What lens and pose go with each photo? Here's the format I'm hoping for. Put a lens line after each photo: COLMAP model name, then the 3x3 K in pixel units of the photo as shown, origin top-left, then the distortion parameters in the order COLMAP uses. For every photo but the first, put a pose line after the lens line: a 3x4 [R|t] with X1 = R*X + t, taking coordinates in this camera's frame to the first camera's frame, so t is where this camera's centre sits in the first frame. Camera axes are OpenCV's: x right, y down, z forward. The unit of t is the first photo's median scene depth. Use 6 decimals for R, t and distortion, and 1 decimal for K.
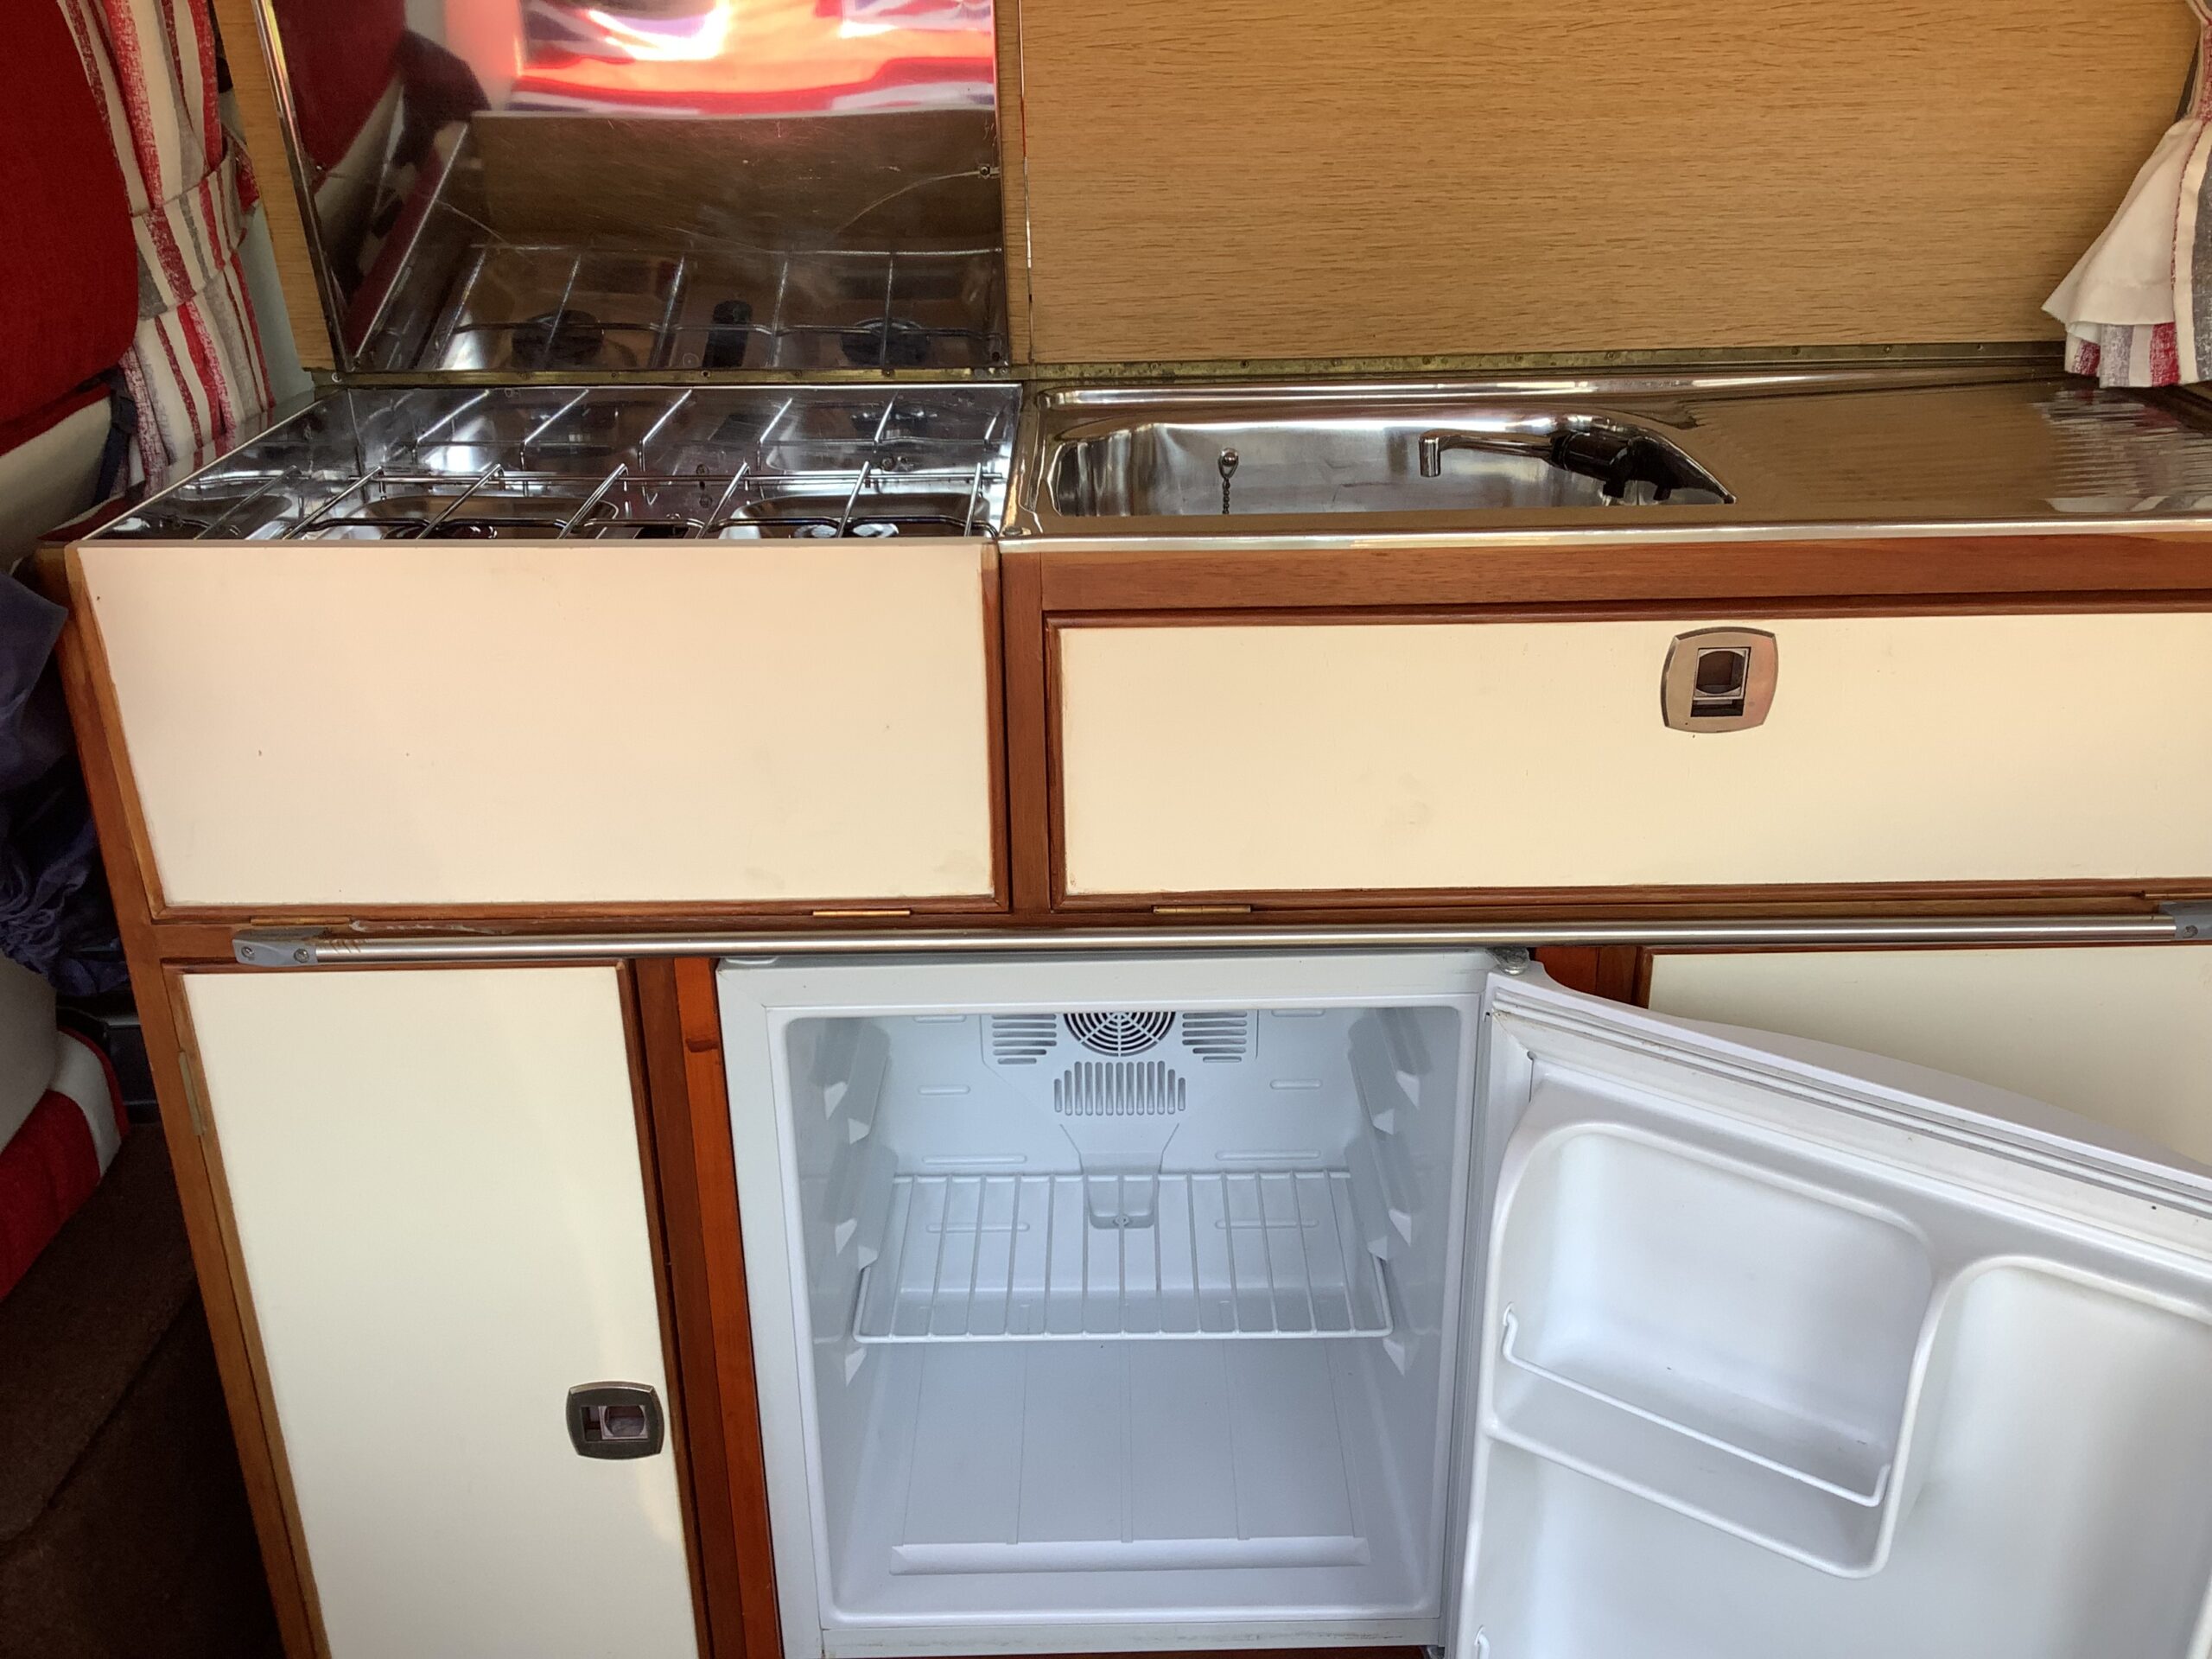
lens RADIAL K [[1991.6, 0, 1106.0], [0, 1991.6, 829.5], [0, 0, 1]] dist [0.150064, -0.328687]
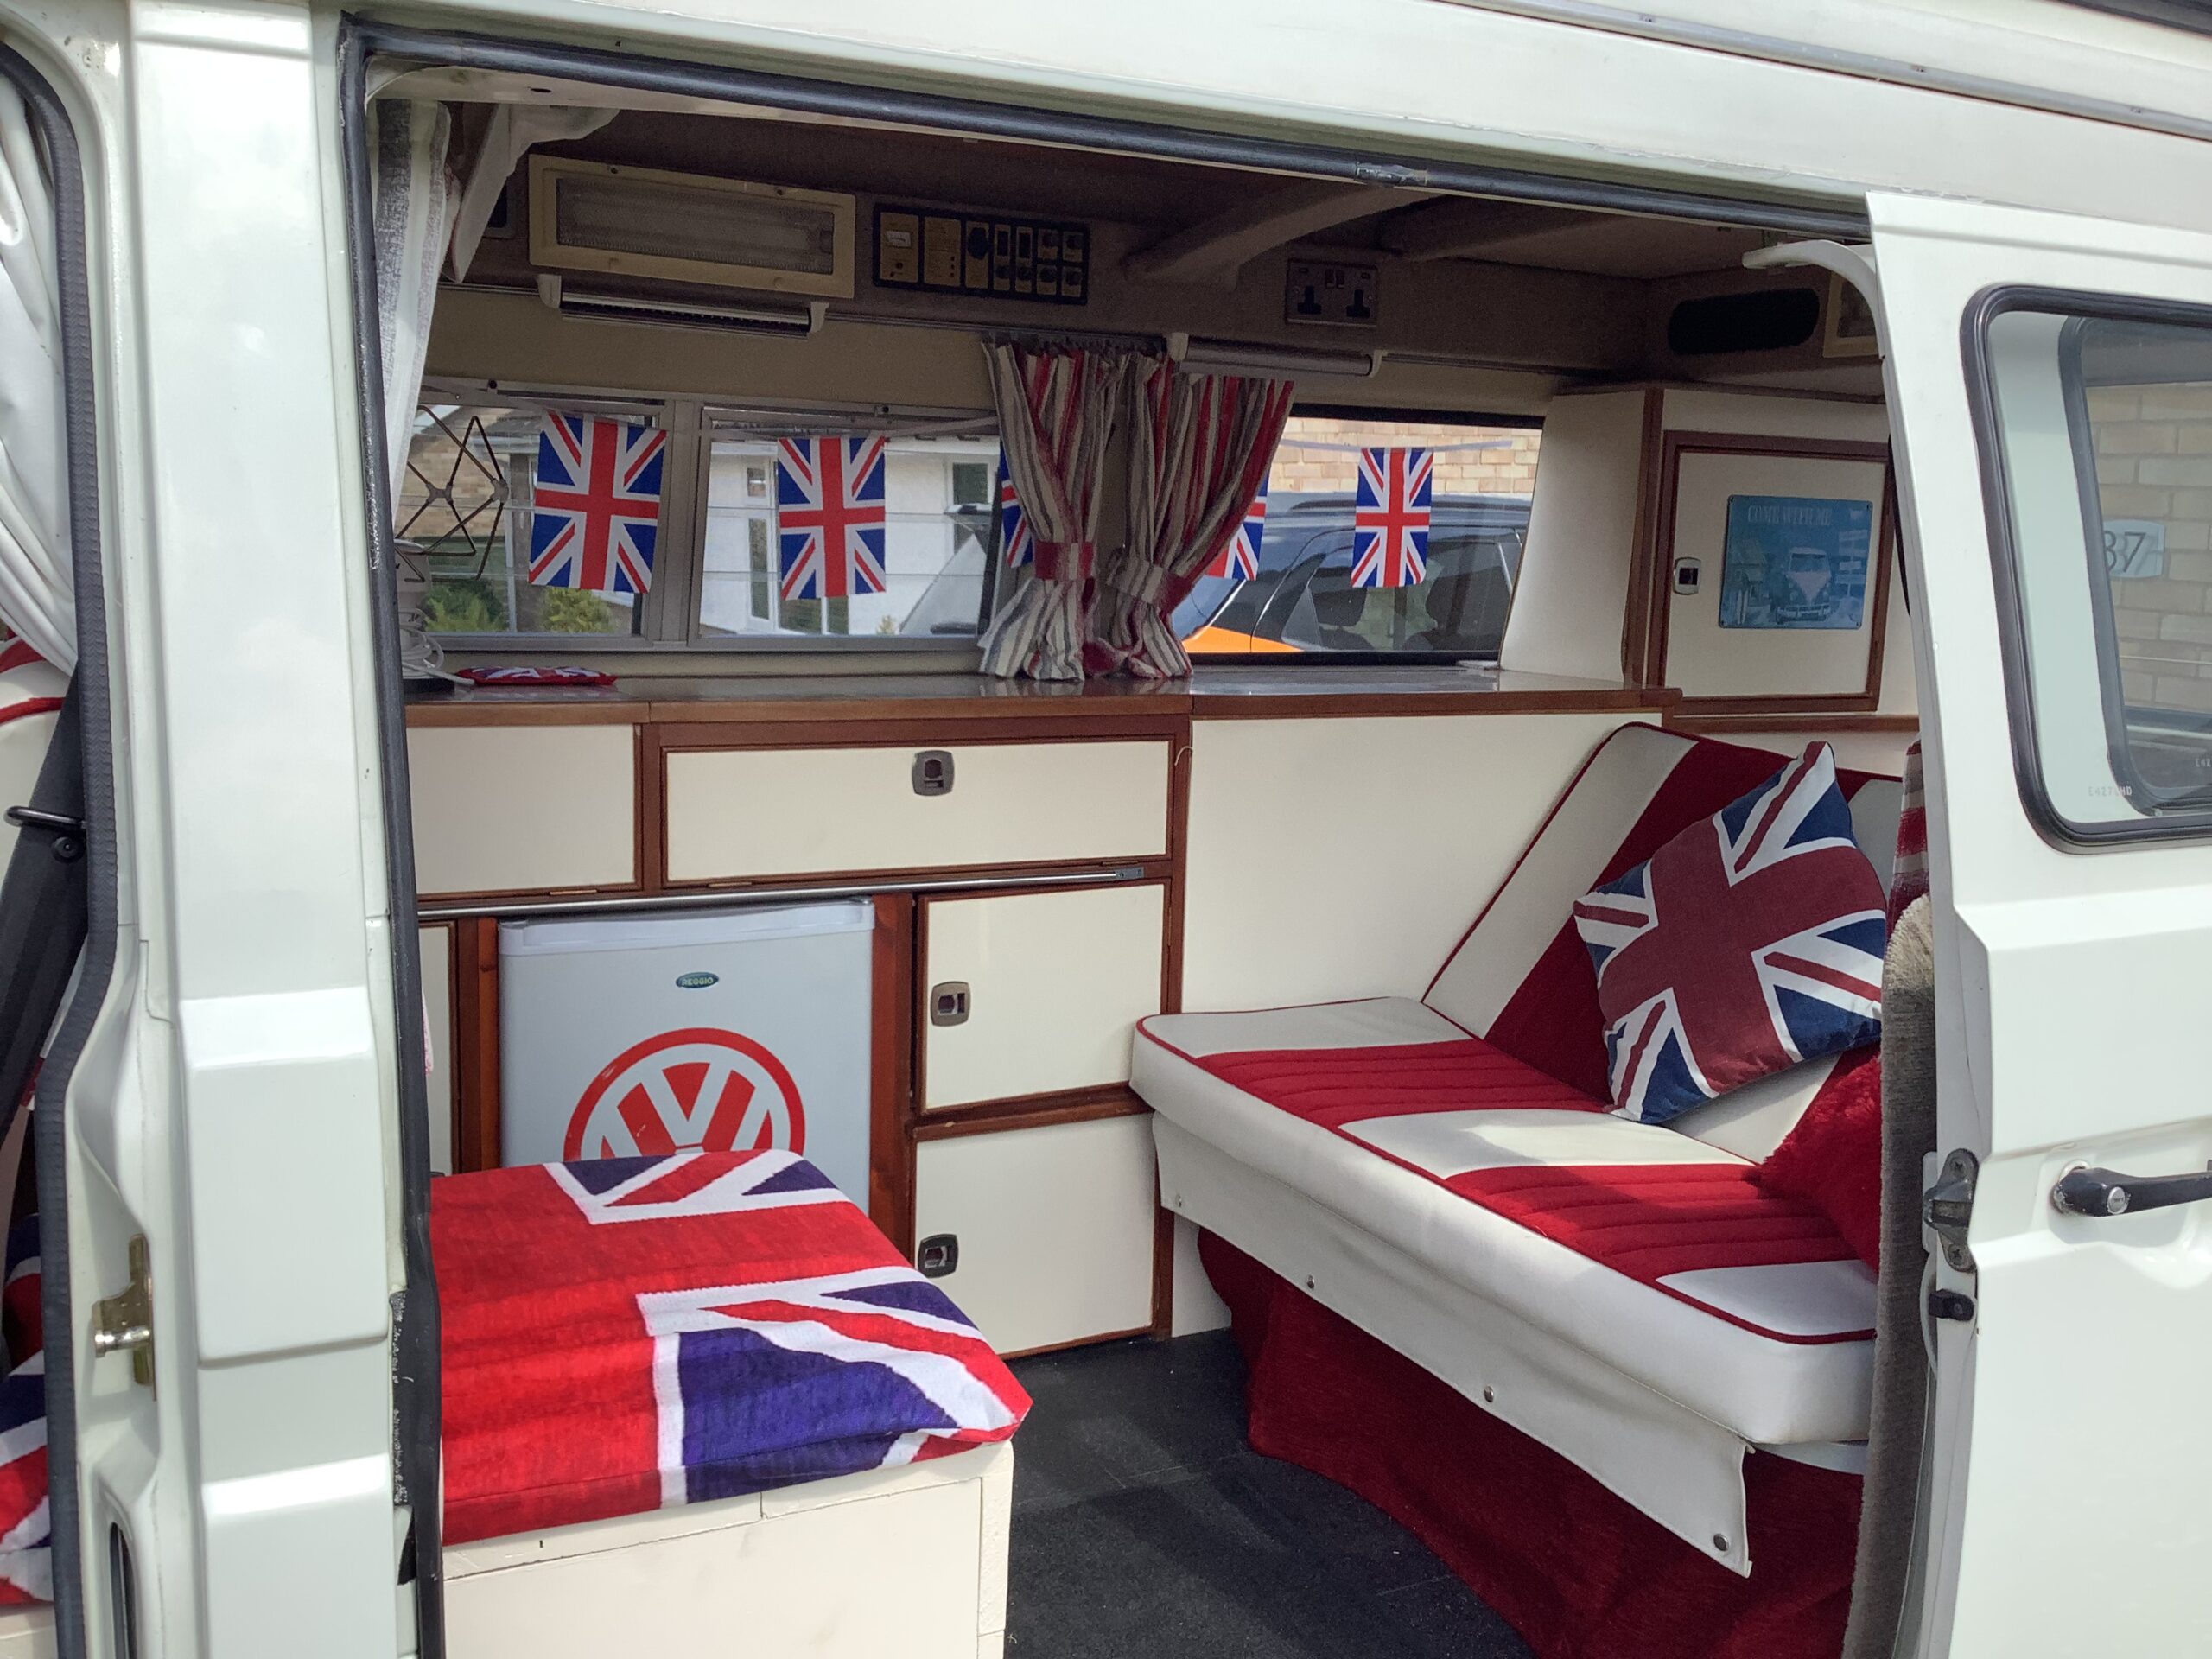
lens RADIAL K [[1991.6, 0, 1106.0], [0, 1991.6, 829.5], [0, 0, 1]] dist [0.150064, -0.328687]
pose [[0.886951, -0.027190, 0.461062, -0.606233], [0.145403, 0.963944, -0.222867, 0.538458], [-0.438379, 0.264712, 0.858925, -1.108969]]
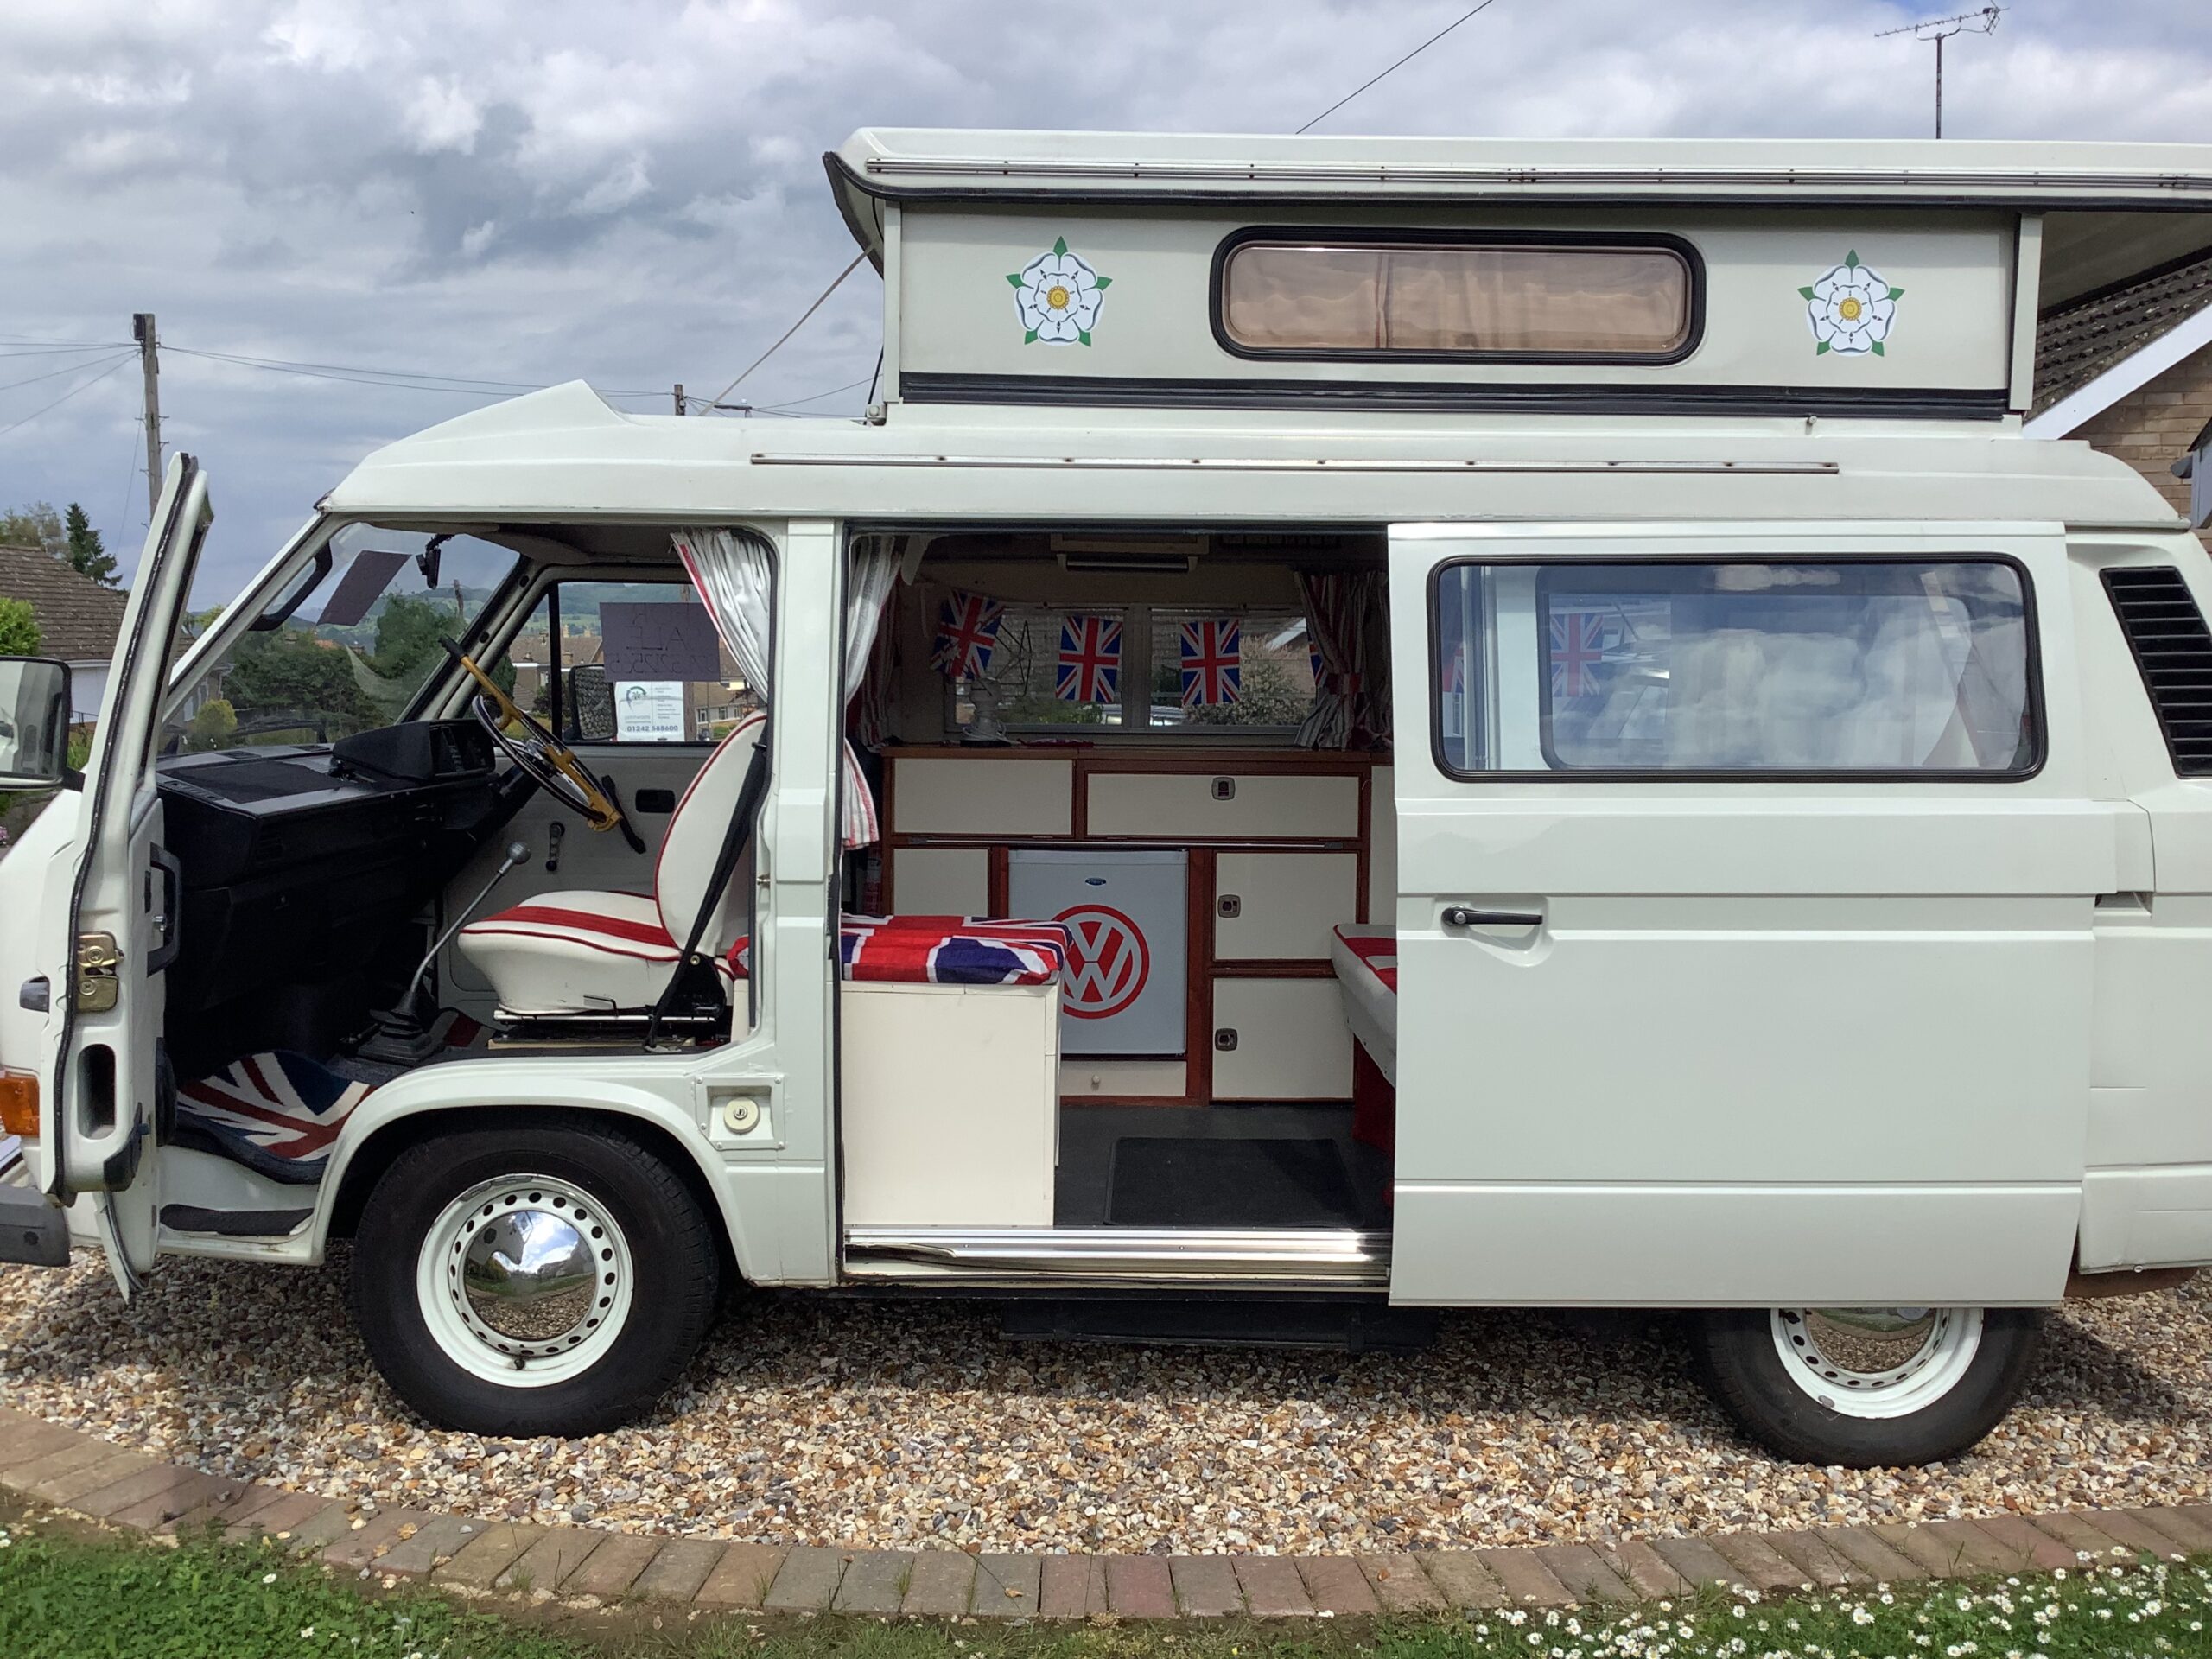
lens RADIAL K [[1991.6, 0, 1106.0], [0, 1991.6, 829.5], [0, 0, 1]] dist [0.150064, -0.328687]
pose [[0.999610, 0.024173, 0.013978, -0.042792], [-0.018281, 0.944917, -0.326798, 1.524319], [-0.021108, 0.326415, 0.944991, -3.350570]]
